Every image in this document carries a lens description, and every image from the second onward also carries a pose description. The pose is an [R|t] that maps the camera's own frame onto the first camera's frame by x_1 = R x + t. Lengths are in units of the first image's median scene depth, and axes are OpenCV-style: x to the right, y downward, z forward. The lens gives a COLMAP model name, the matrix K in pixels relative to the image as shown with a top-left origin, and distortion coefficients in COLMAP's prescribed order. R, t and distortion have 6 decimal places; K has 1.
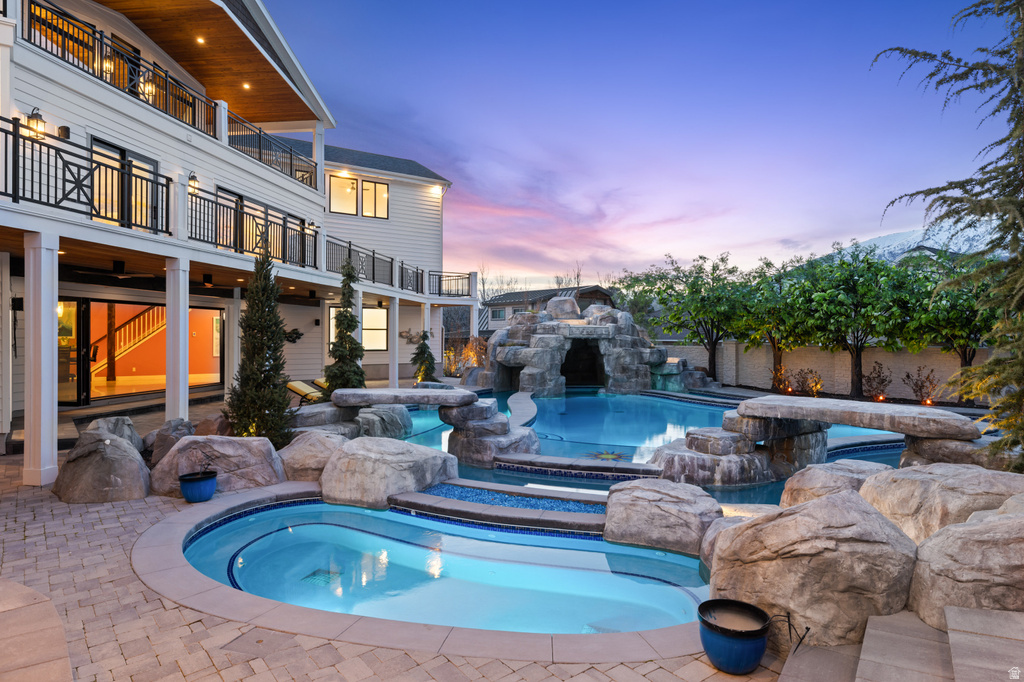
lens RADIAL K [[651.2, 0, 513.0], [0, 651.2, 337.9], [0, 0, 1]] dist [0.001521, 0.003424]
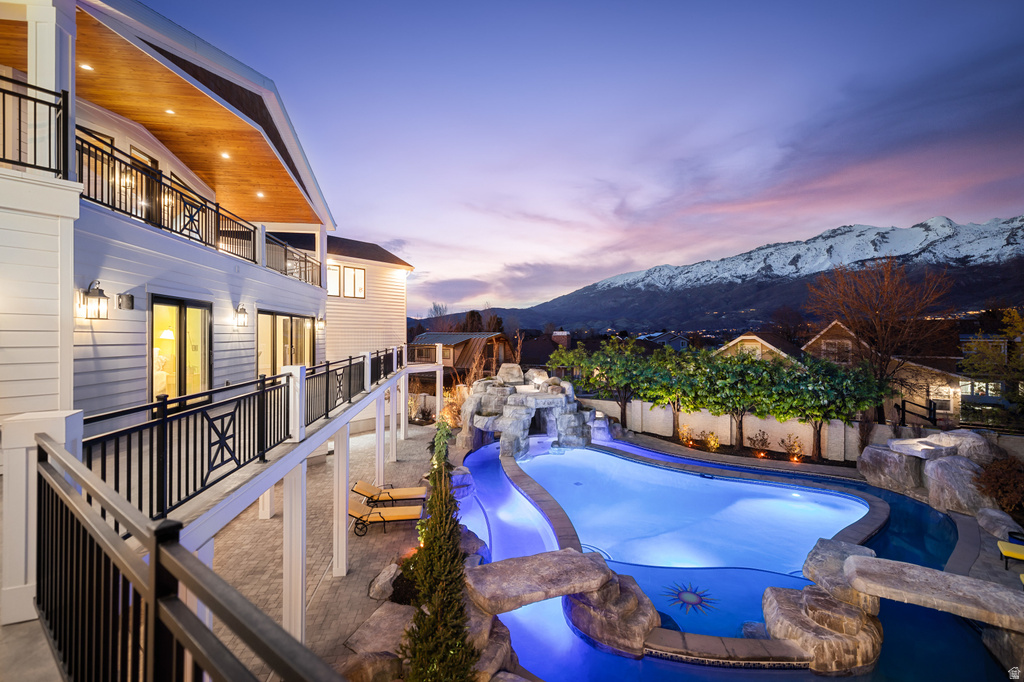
lens RADIAL K [[448.1, 0, 510.6], [0, 448.1, 340.5], [0, 0, 1]] dist [-0.003446, -0.000118]
pose [[0.964177, -0.003223, 0.265240, -0.244907], [0.001202, 0.999969, 0.007782, -0.178870], [-0.265257, -0.007185, 0.964151, 0.212582]]
